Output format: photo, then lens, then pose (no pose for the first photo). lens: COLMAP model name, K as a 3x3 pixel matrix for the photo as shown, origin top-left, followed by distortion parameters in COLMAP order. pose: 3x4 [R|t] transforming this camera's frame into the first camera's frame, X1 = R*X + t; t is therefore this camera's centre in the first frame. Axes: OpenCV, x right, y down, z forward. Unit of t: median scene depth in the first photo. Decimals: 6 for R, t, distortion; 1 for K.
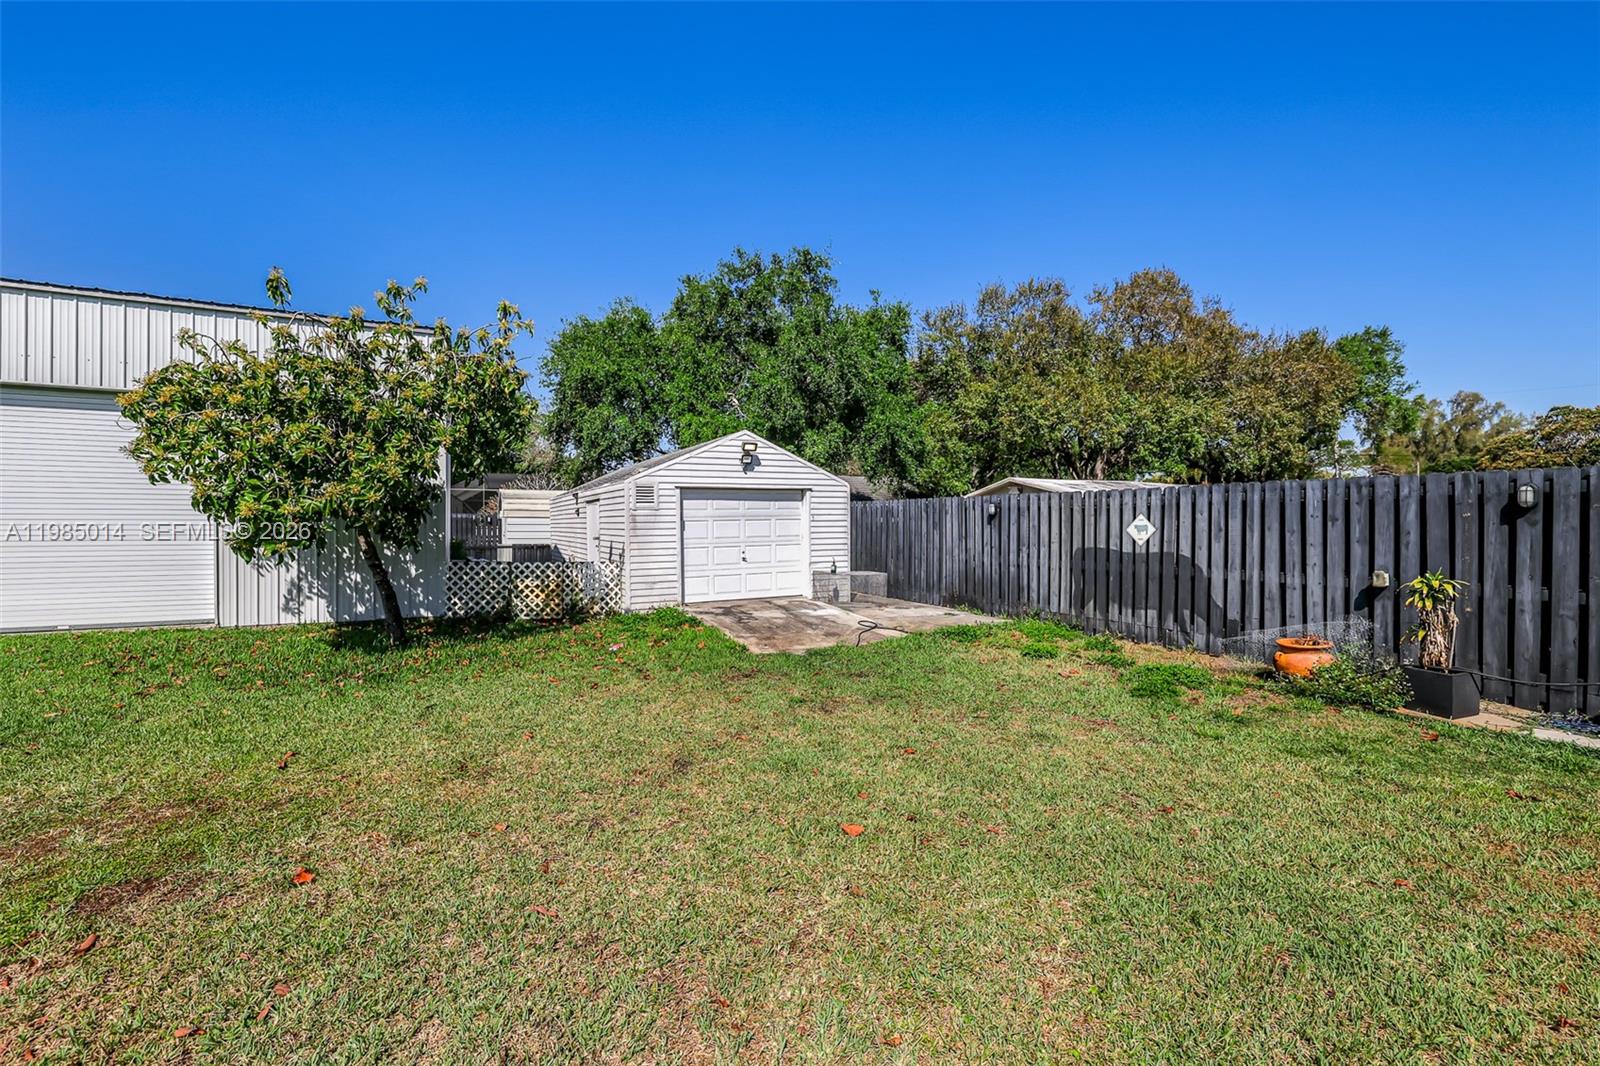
lens RADIAL K [[680.7, 0, 784.2], [0, 680.7, 530.2], [0, 0, 1]] dist [-0.000766, 0.000307]
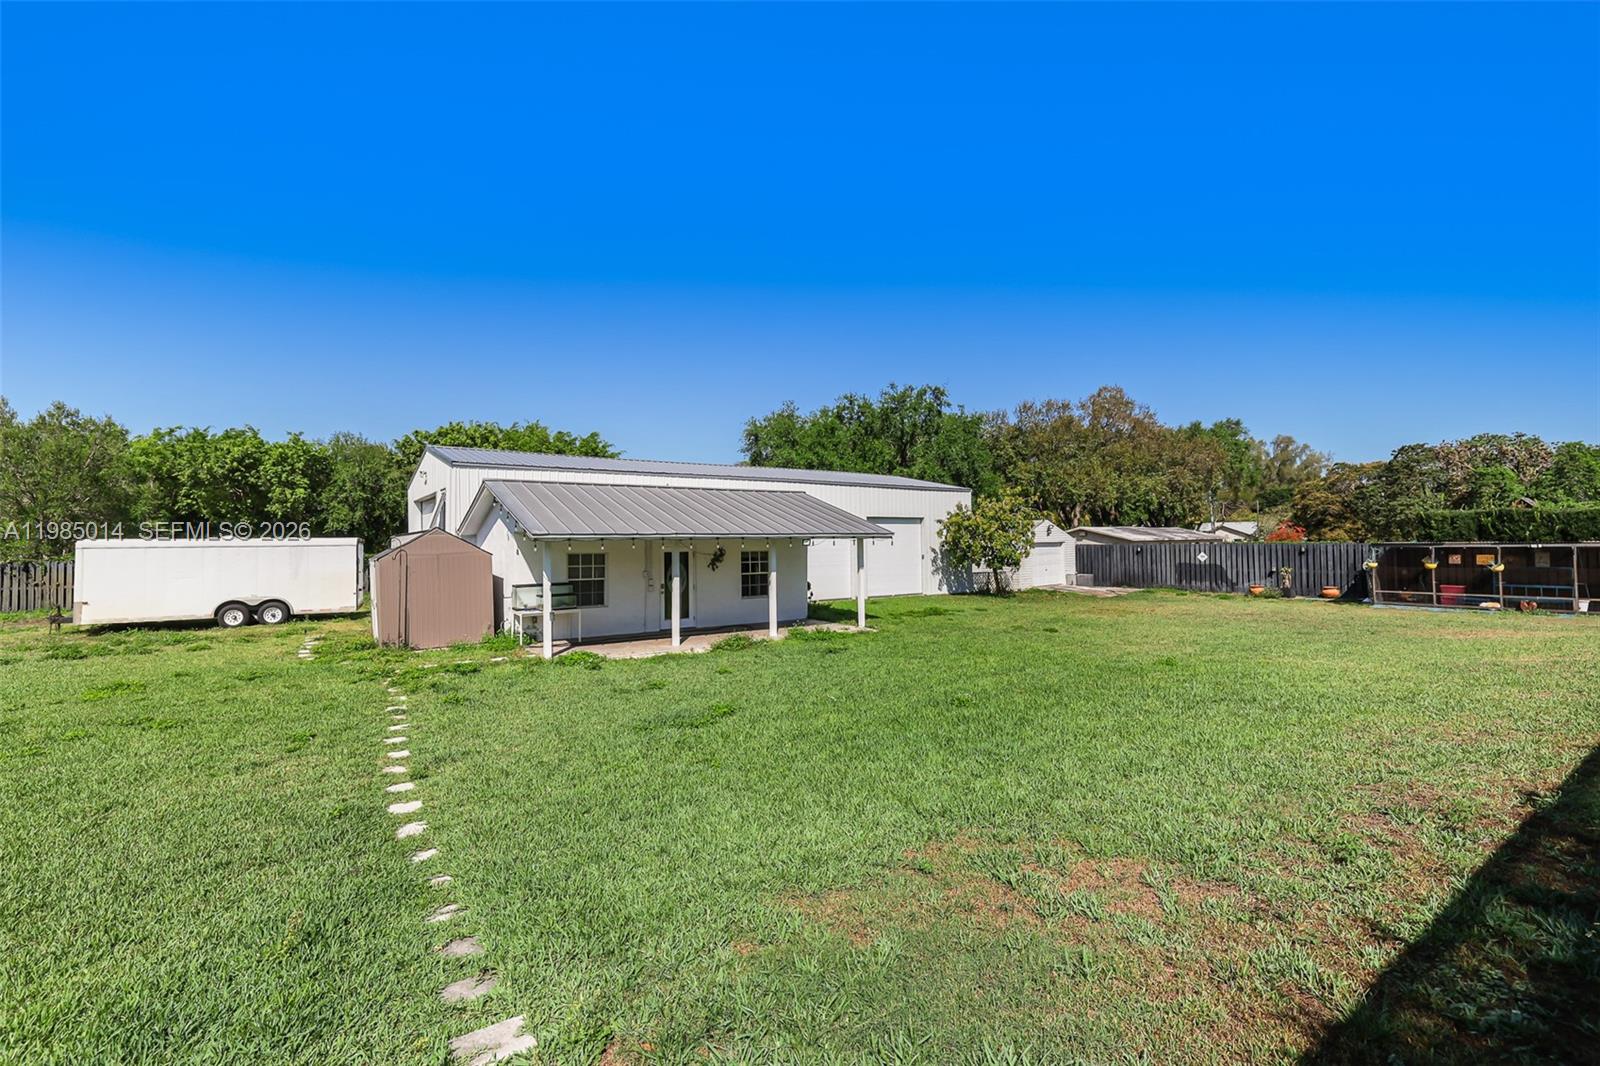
lens RADIAL K [[680.7, 0, 785.4], [0, 680.7, 532.9], [0, 0, 1]] dist [-0.000766, 0.000307]
pose [[0.988266, -0.011990, 0.152273, -0.590670], [0.015731, 0.999603, -0.023385, -0.021705], [-0.151932, 0.025506, 0.988062, -0.581285]]
